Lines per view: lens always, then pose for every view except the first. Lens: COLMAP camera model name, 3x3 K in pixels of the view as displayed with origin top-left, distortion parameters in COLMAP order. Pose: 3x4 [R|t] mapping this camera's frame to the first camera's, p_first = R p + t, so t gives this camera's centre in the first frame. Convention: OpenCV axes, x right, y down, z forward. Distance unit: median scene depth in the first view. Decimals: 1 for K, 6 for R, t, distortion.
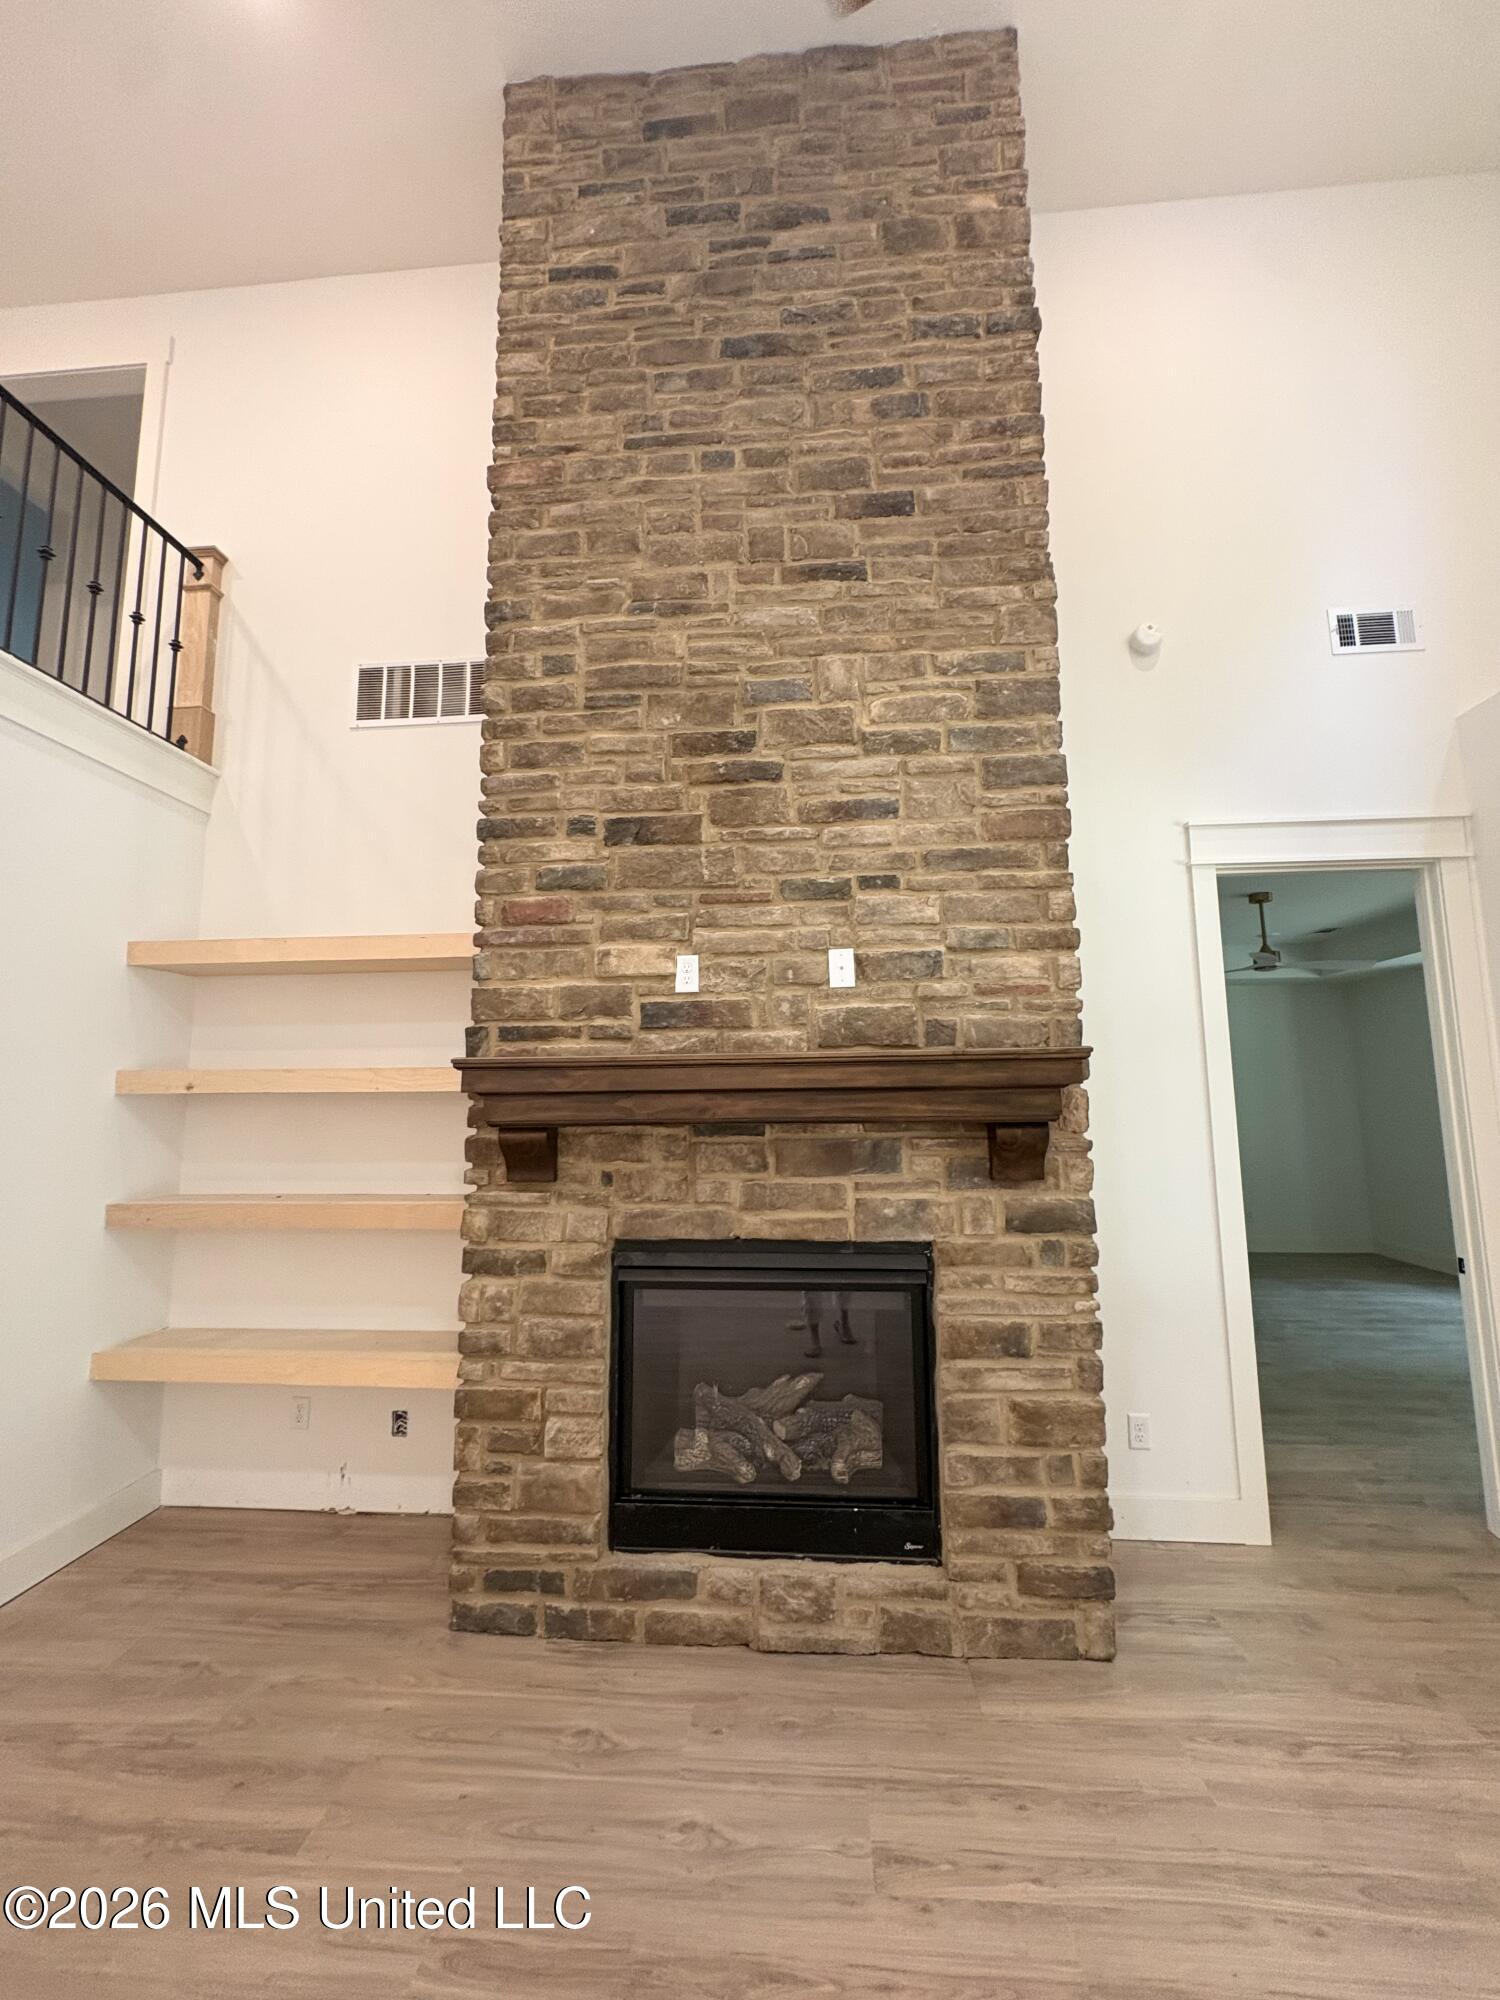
lens RADIAL K [[804.7, 0, 747.0], [0, 804.7, 945.6], [0, 0, 1]] dist [0.001440, 0.000048]
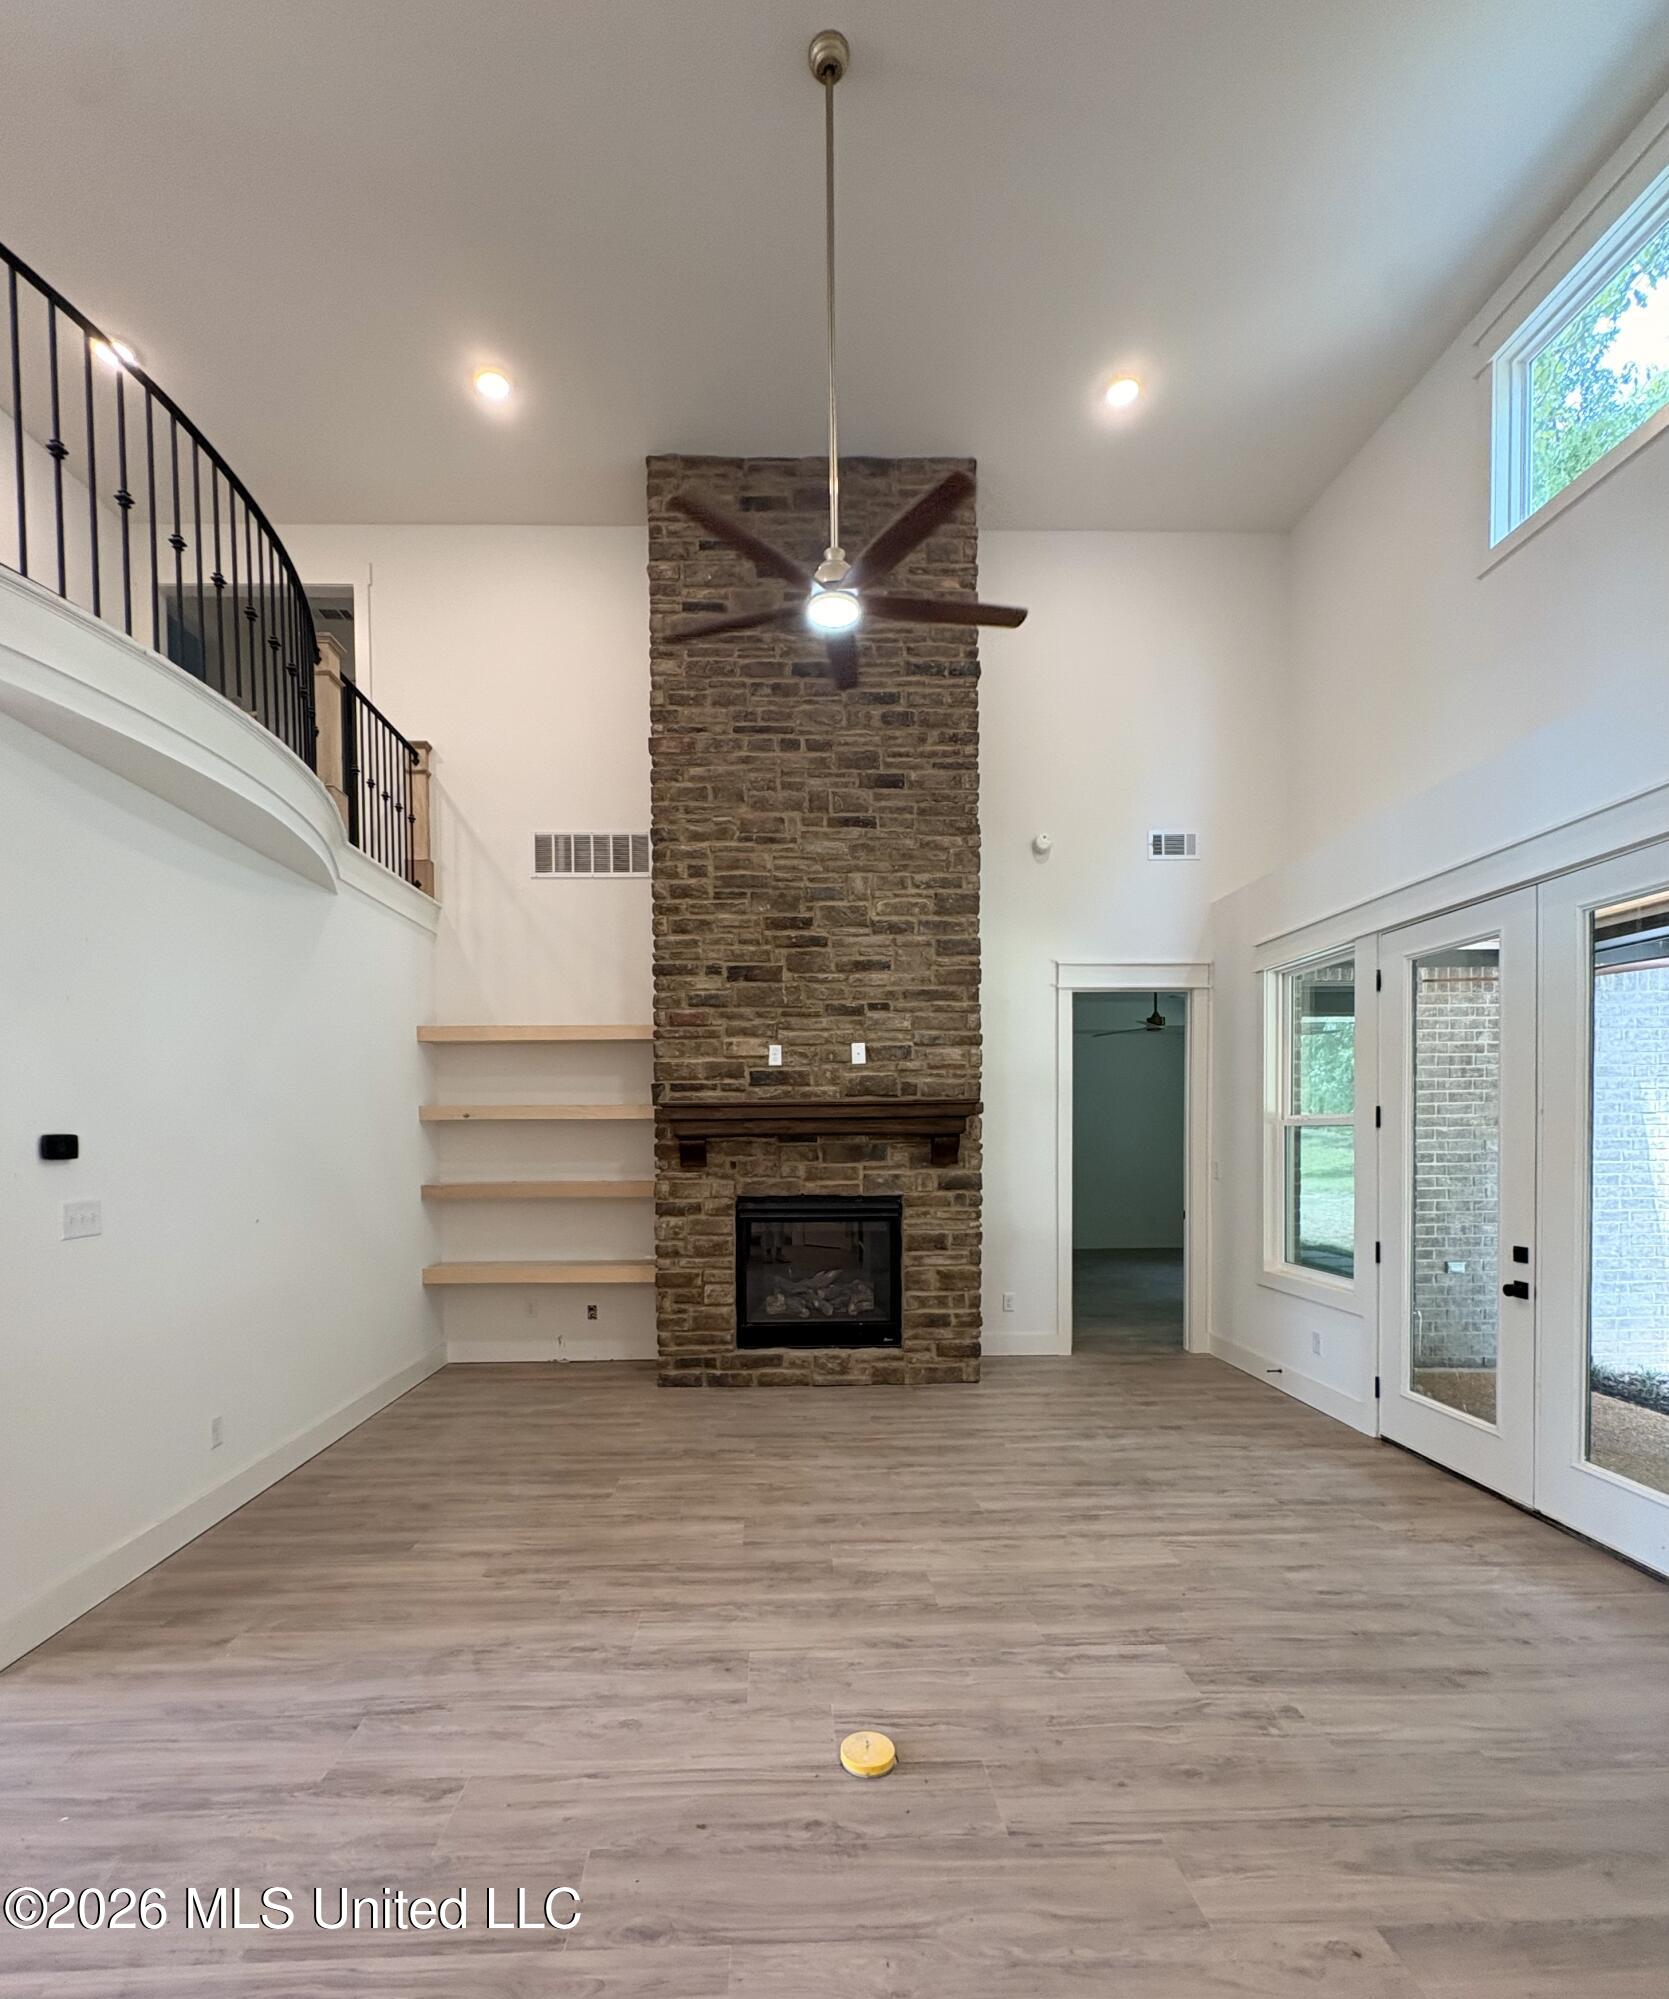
lens RADIAL K [[894.8, 0, 834.5], [0, 894.8, 999.5], [0, 0, 1]] dist [-0.000083, 0.000091]
pose [[0.990807, 0.019445, 0.133876, -0.213582], [-0.025505, 0.998719, 0.043703, -0.182864], [-0.132854, -0.046715, 0.990034, -1.021005]]
